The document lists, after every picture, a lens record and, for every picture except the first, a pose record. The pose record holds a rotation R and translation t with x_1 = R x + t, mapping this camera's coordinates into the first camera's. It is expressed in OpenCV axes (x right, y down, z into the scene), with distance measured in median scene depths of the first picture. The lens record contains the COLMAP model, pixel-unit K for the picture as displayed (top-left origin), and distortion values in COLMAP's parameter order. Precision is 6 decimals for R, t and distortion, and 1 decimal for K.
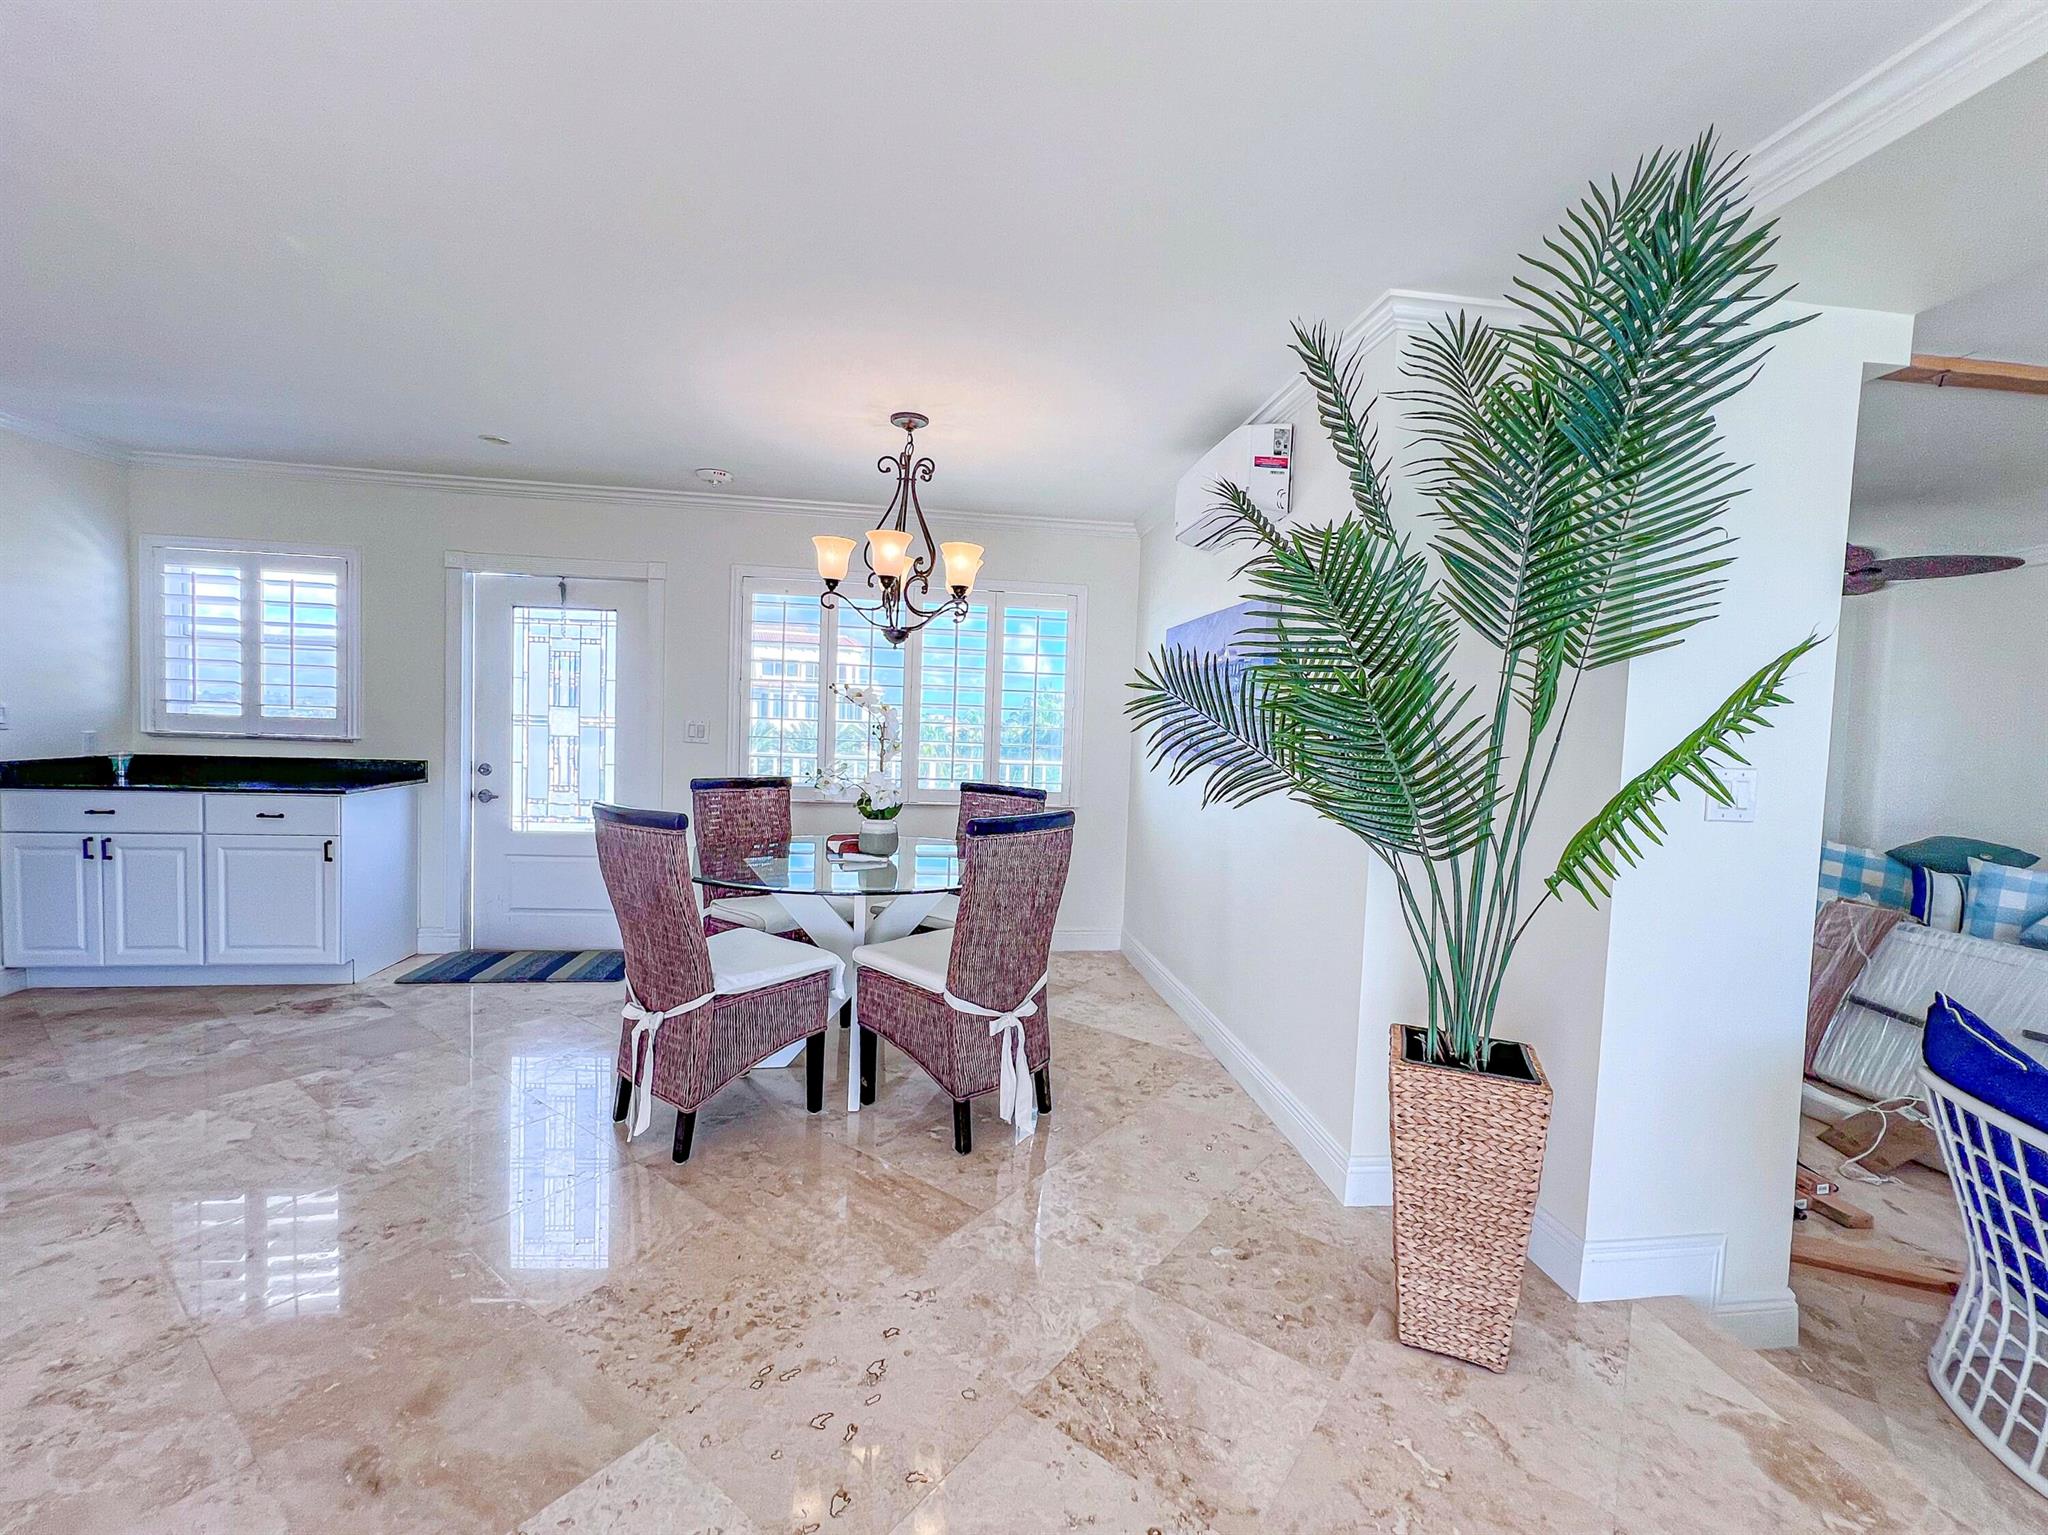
lens RADIAL K [[831.8, 0, 1024.0], [0, 831.8, 767.5], [0, 0, 1]] dist [-0.007639, -0.000154]
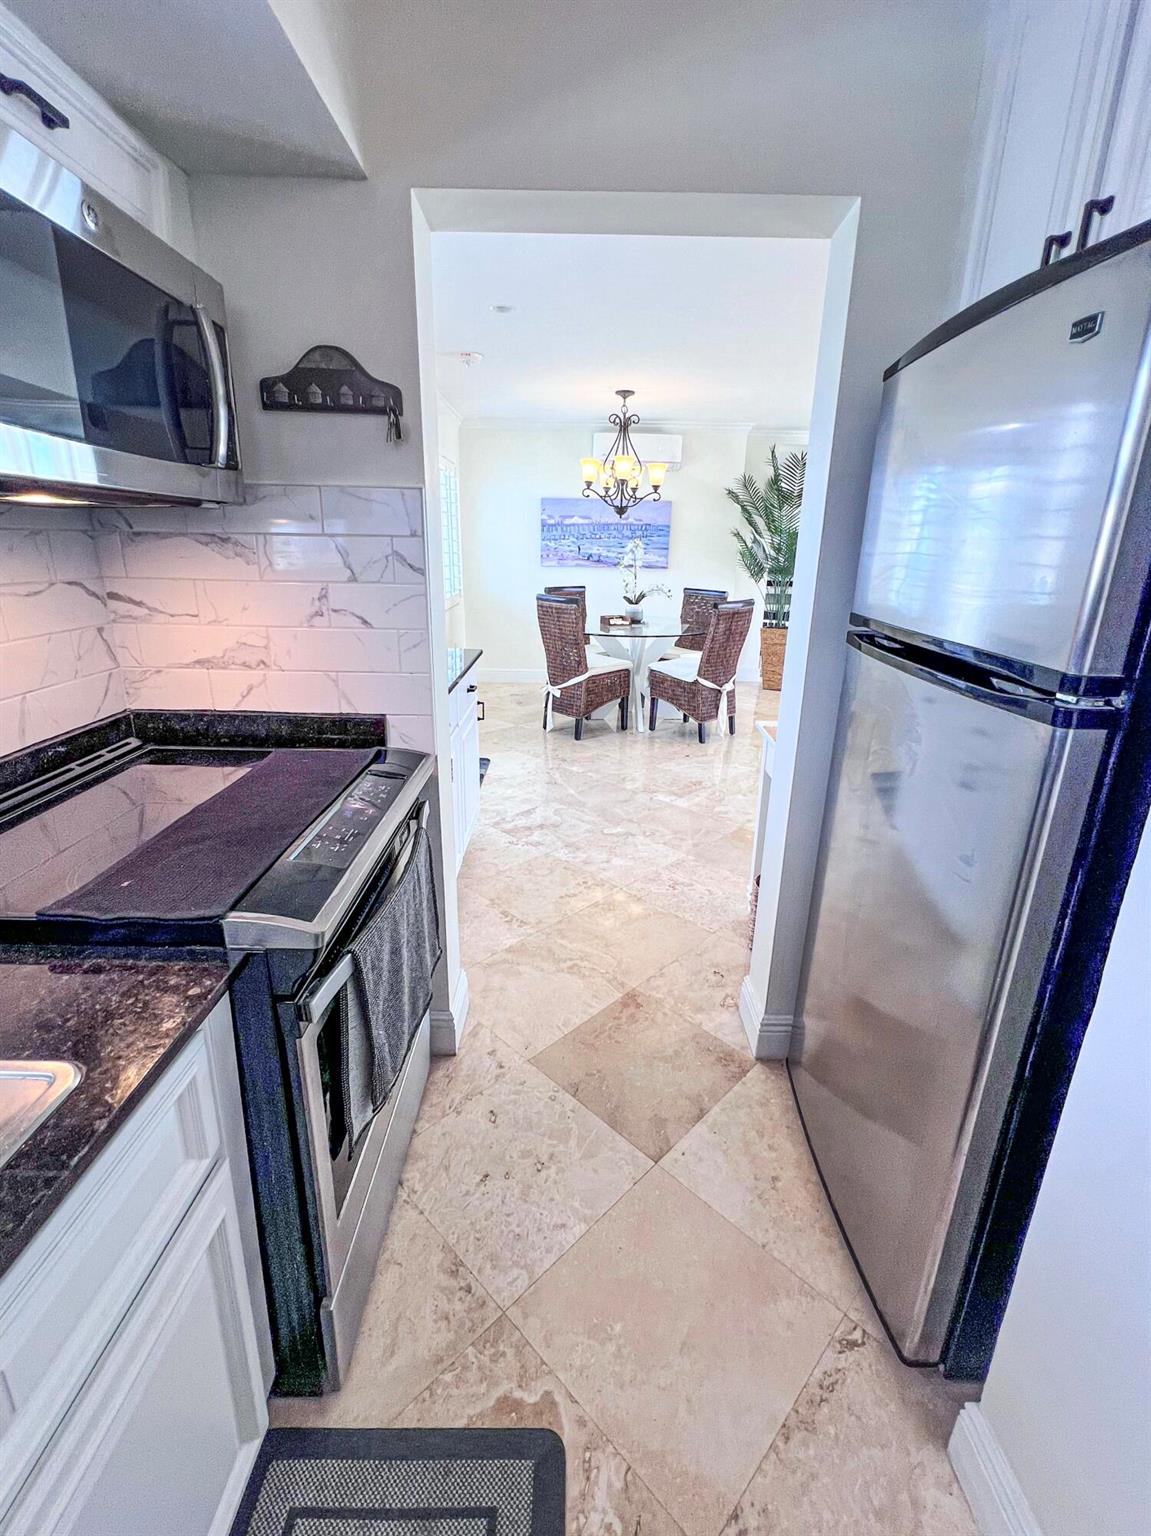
lens RADIAL K [[704.9, 0, 575.5], [0, 704.9, 768.0], [0, 0, 1]] dist [-0.001605, -0.000105]
pose [[0.146129, -0.342007, 0.928266, -1.676977], [0.031331, 0.939468, 0.341203, -0.129840], [-0.988769, -0.020777, 0.147999, 0.751489]]
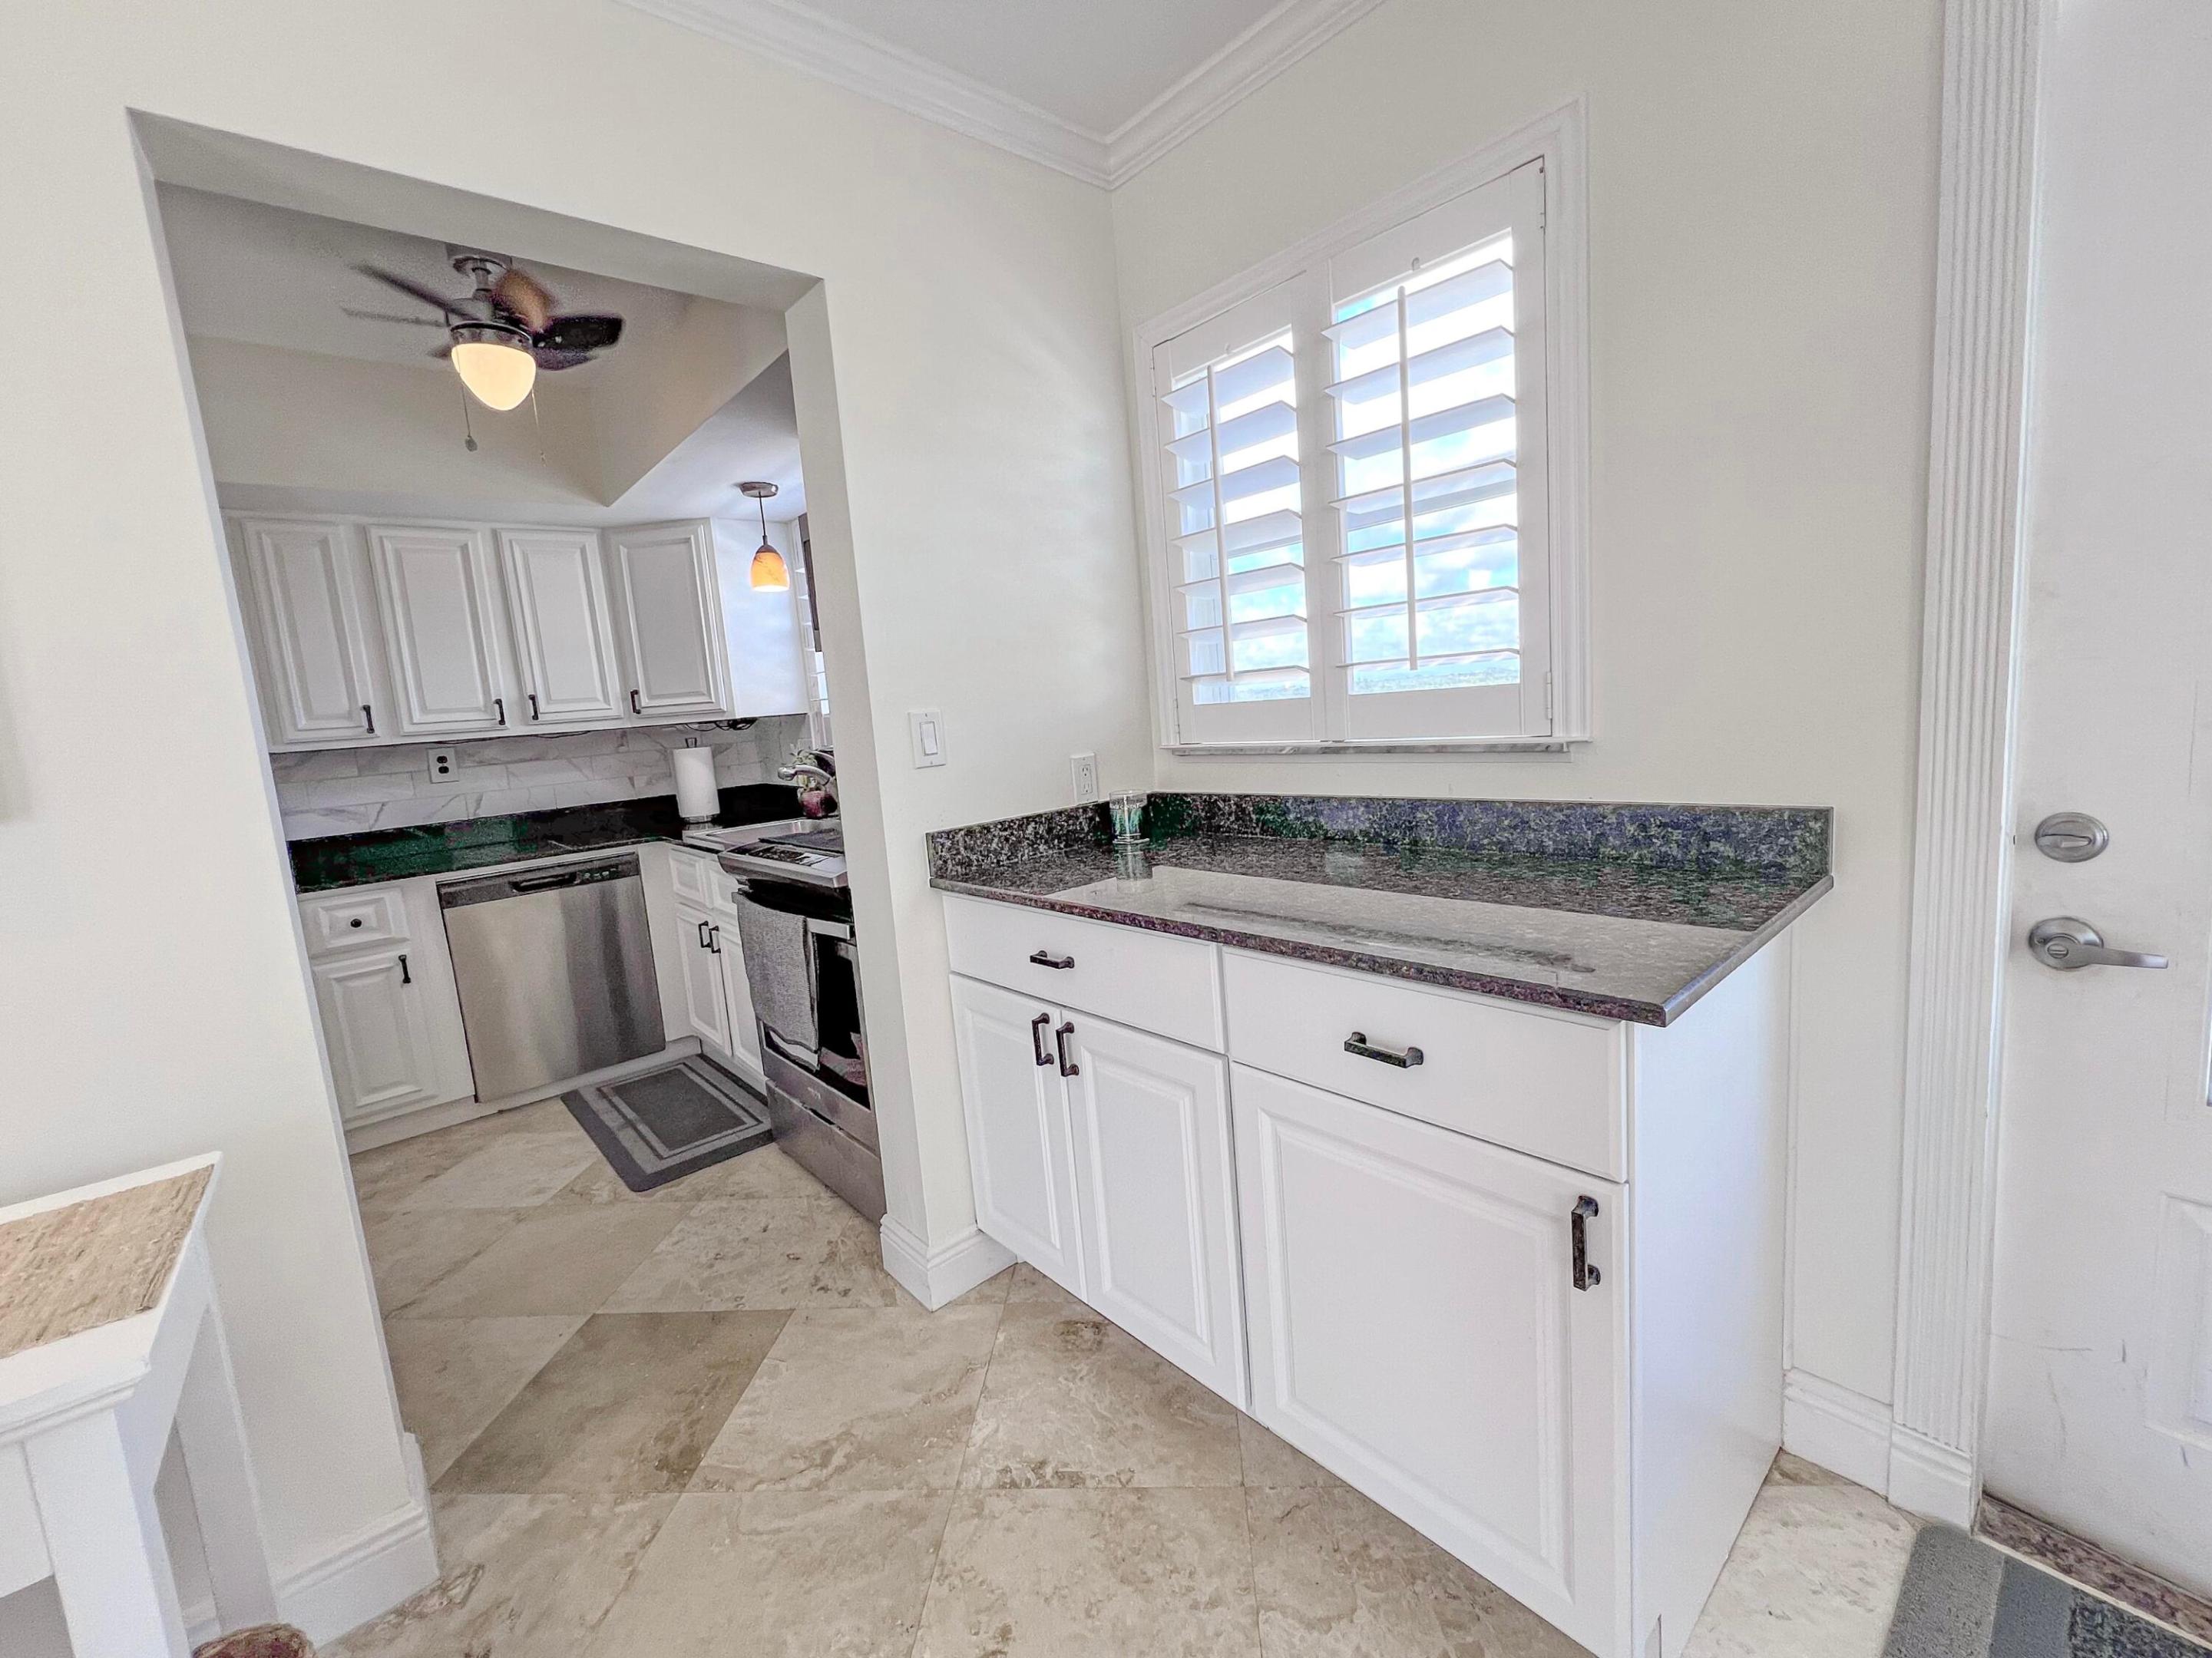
lens RADIAL K [[911.4, 0, 1078.9], [0, 911.4, 820.9], [0, 0, 1]] dist [0.000586, -0.000246]
pose [[0.512063, 0.032737, -0.858324, -0.700735], [0.055381, 0.995936, 0.071026, -0.045991], [0.857161, -0.083905, 0.508169, 0.758799]]
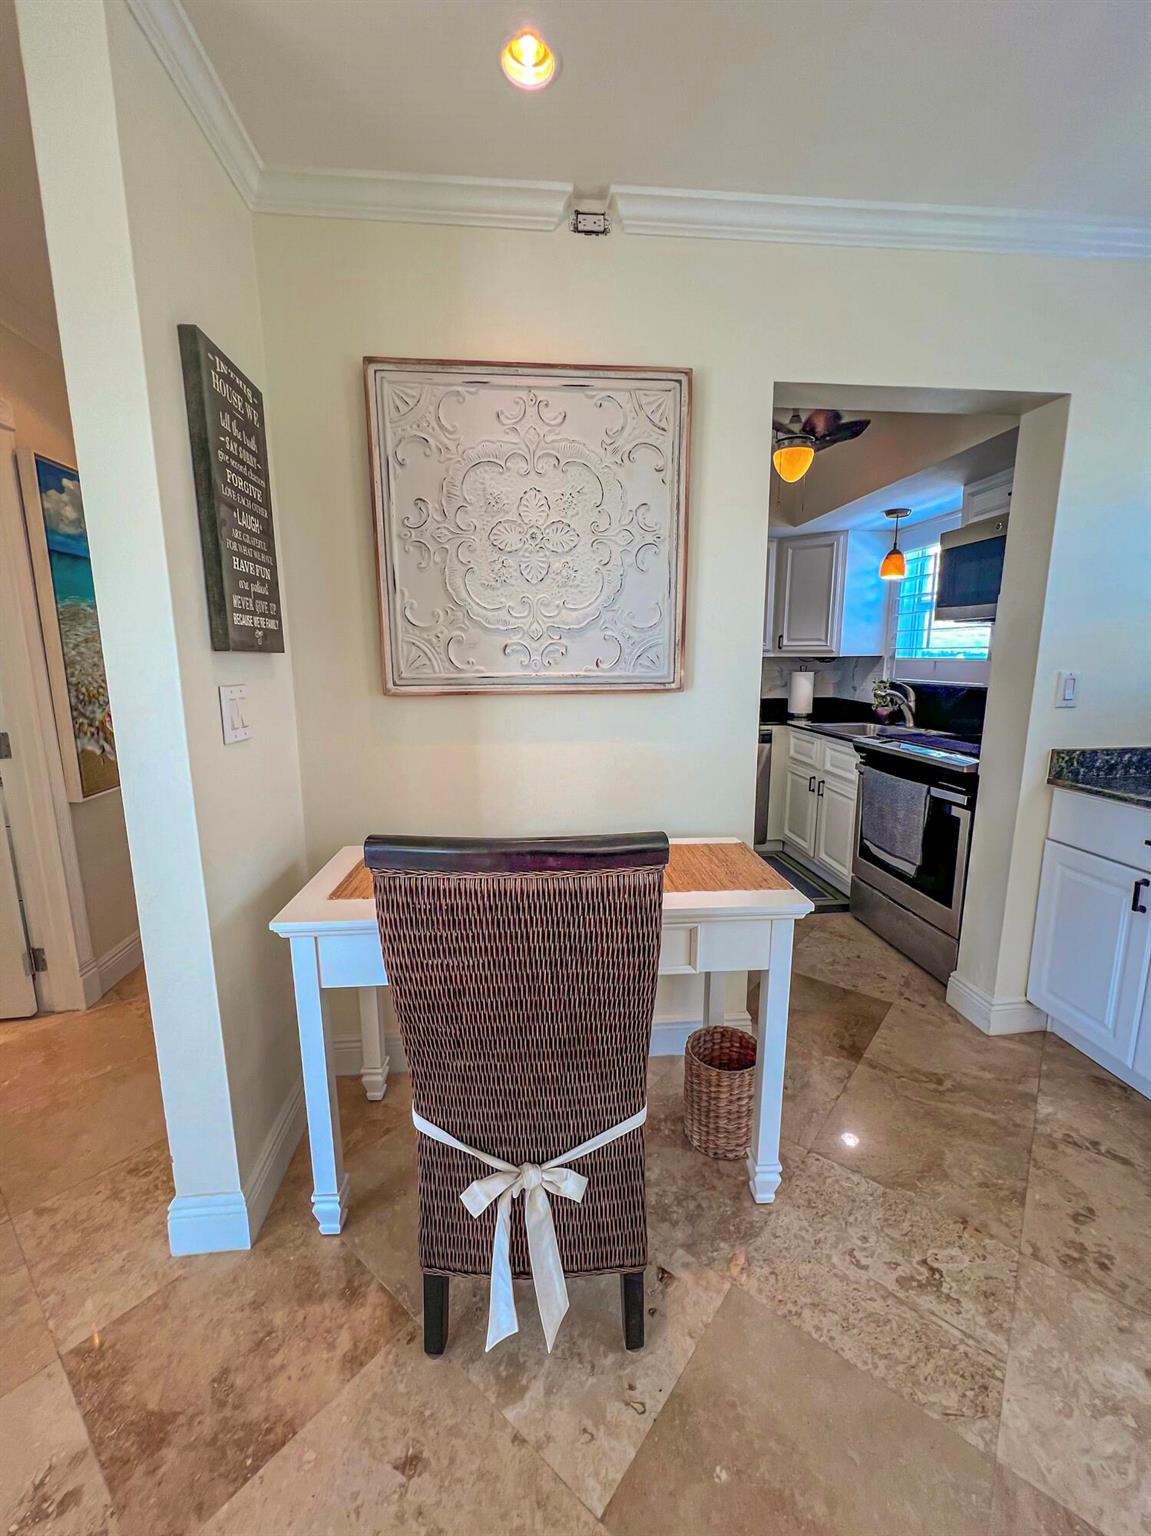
lens RADIAL K [[614.7, 0, 578.9], [0, 614.7, 765.1], [0, 0, 1]] dist [-0.001120, 0.000013]
pose [[-0.054023, 0.140960, -0.988540, -0.622852], [-0.048634, 0.988440, 0.143603, -0.051272], [0.997355, 0.055835, -0.046543, 0.552597]]
